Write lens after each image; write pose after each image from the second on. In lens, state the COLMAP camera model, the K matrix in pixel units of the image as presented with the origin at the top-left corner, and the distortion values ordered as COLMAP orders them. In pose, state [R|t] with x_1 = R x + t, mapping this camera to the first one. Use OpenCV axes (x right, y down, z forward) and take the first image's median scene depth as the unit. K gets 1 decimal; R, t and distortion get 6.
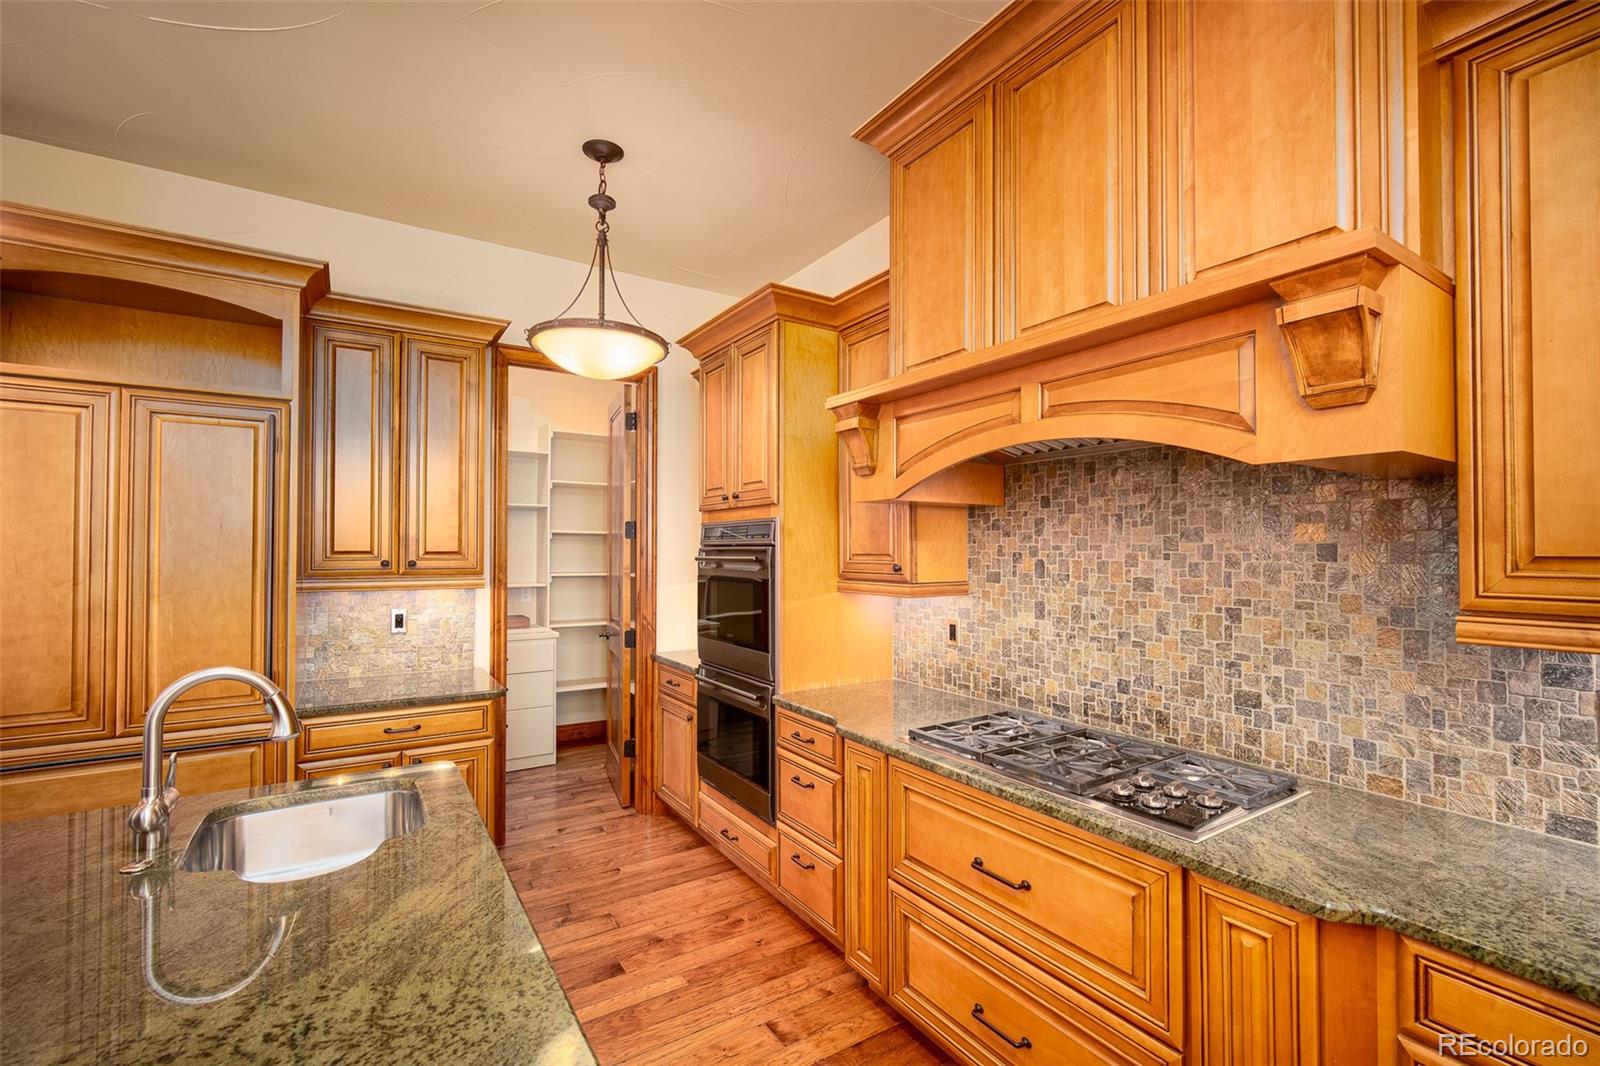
lens RADIAL K [[687.1, 0, 826.4], [0, 687.1, 538.6], [0, 0, 1]] dist [-0.012452, 0.002128]
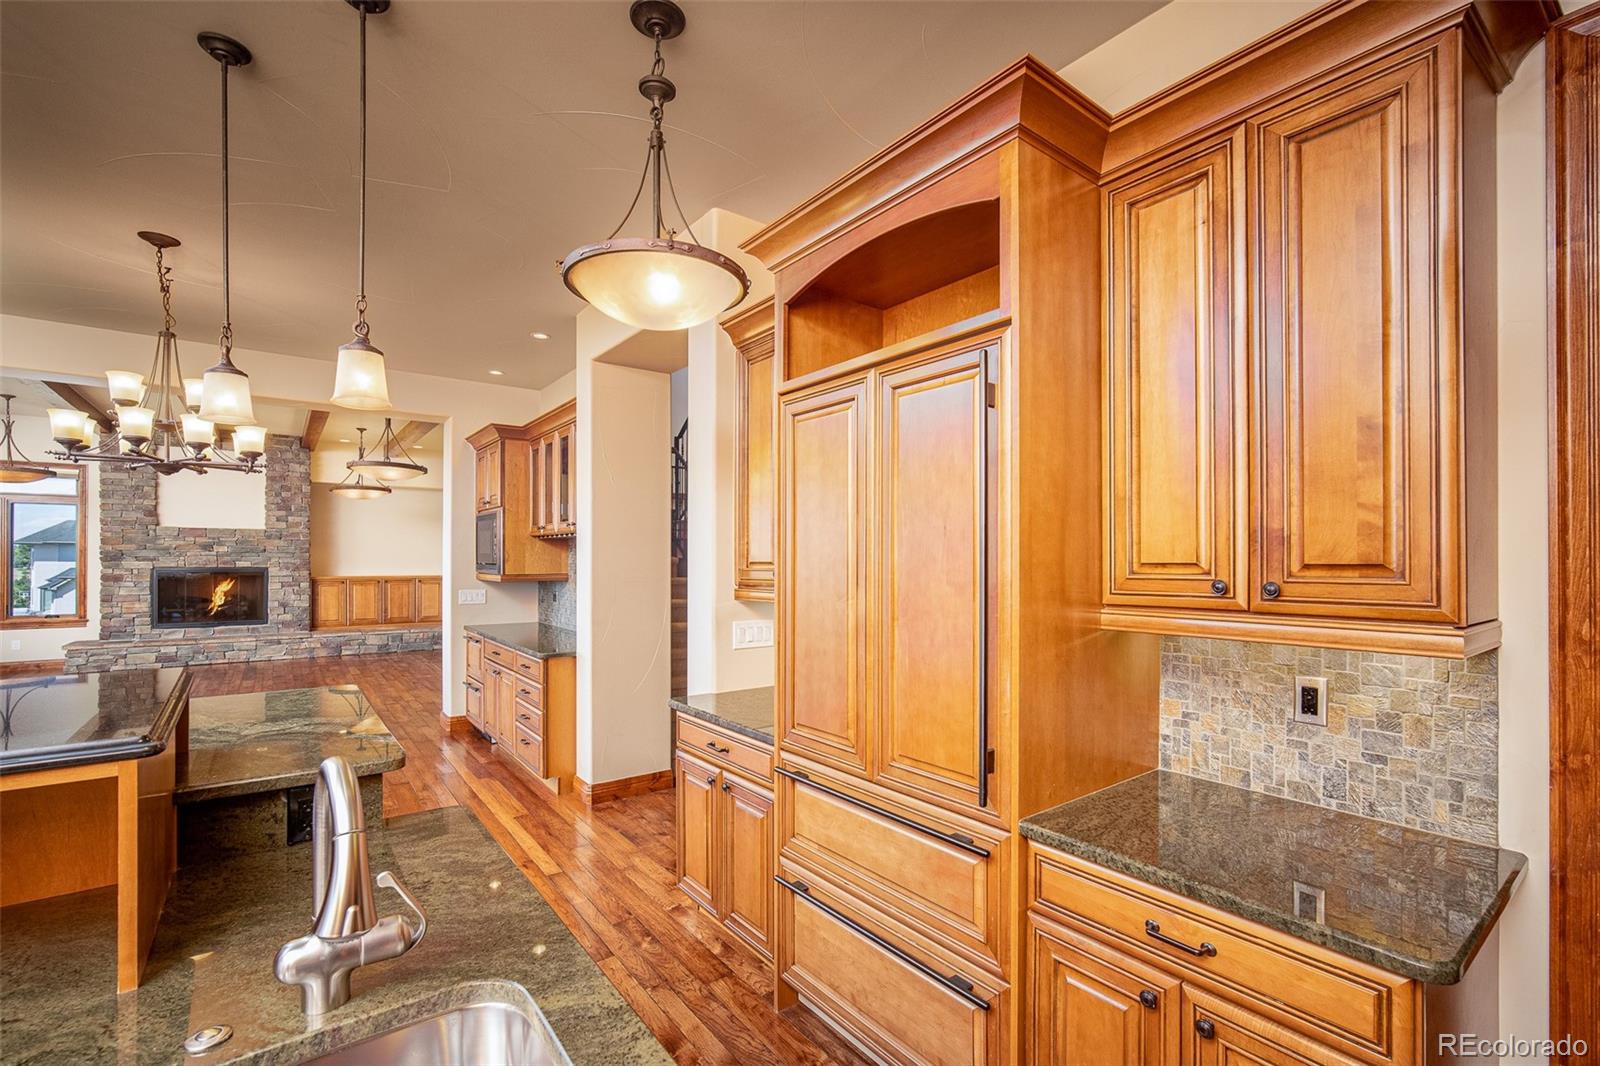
lens RADIAL K [[687.1, 0, 784.3], [0, 687.1, 564.5], [0, 0, 1]] dist [-0.012452, 0.002128]
pose [[0.049501, 0.001995, -0.998772, -0.190046], [0.014437, 0.999892, 0.002713, 0.016747], [0.998670, -0.014554, 0.049467, 0.829526]]
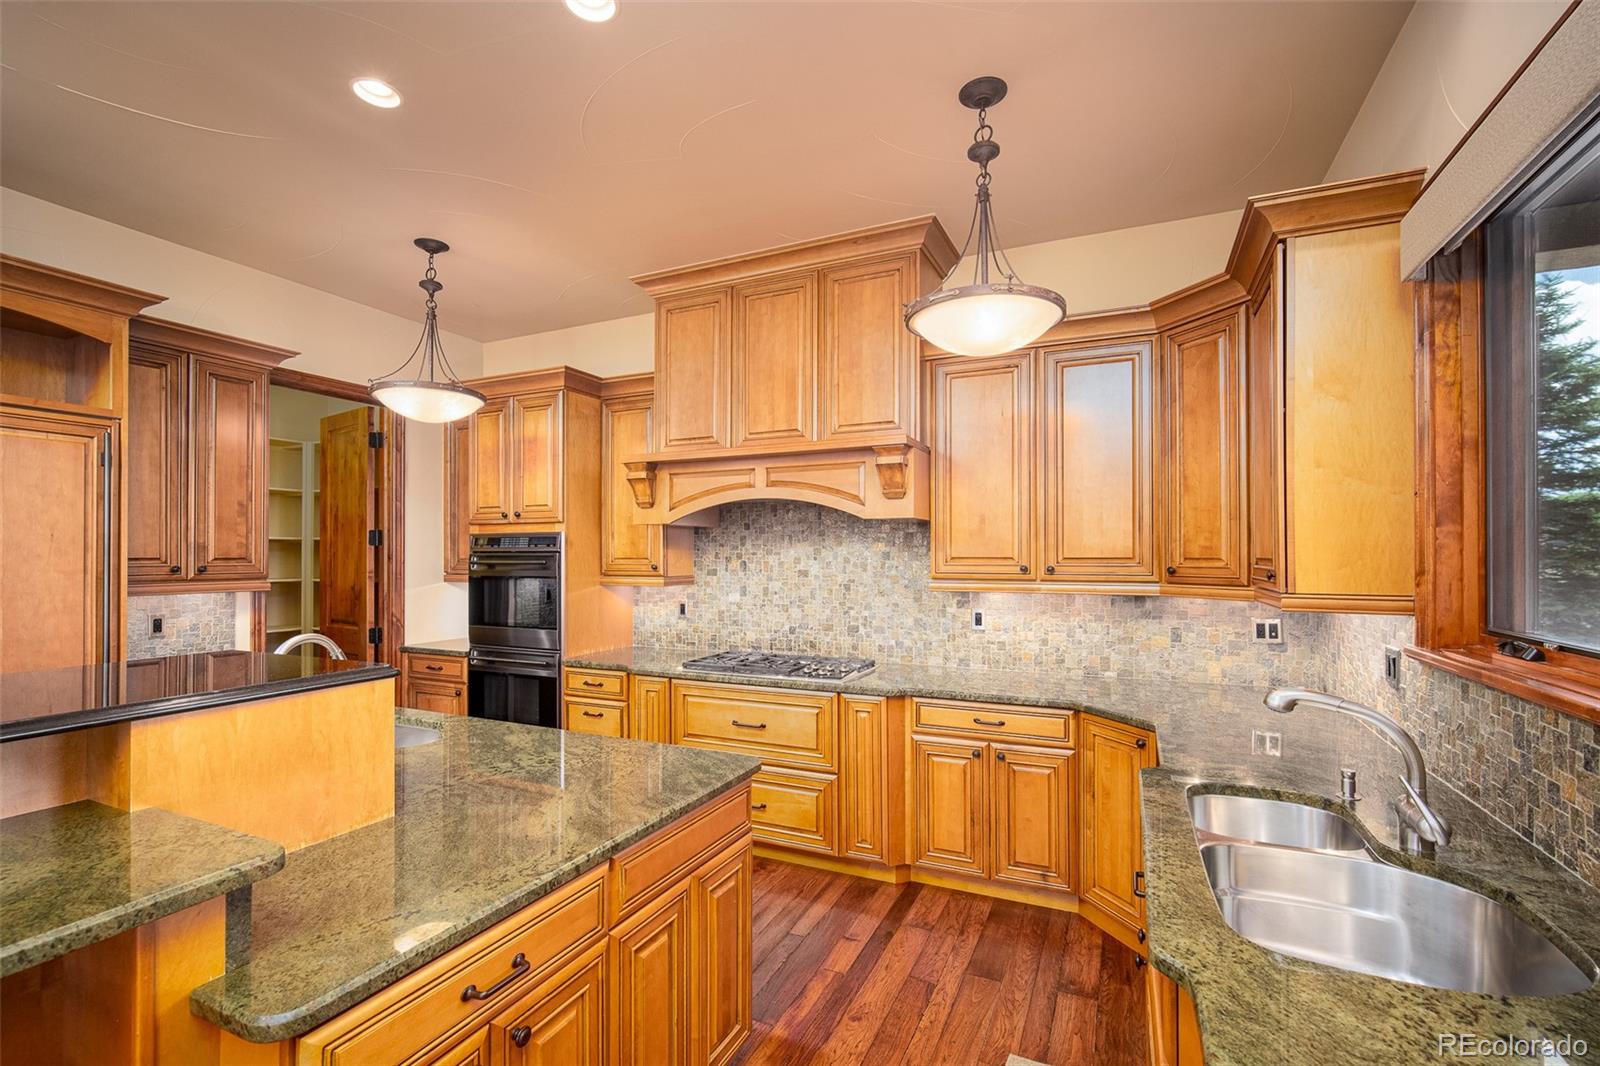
lens RADIAL K [[687.1, 0, 802.5], [0, 687.1, 551.2], [0, 0, 1]] dist [-0.012452, 0.002128]
pose [[0.856431, 0.000210, 0.516262, -0.450423], [-0.006073, 0.999935, 0.009668, -0.010326], [-0.516226, -0.011416, 0.856376, -0.530857]]
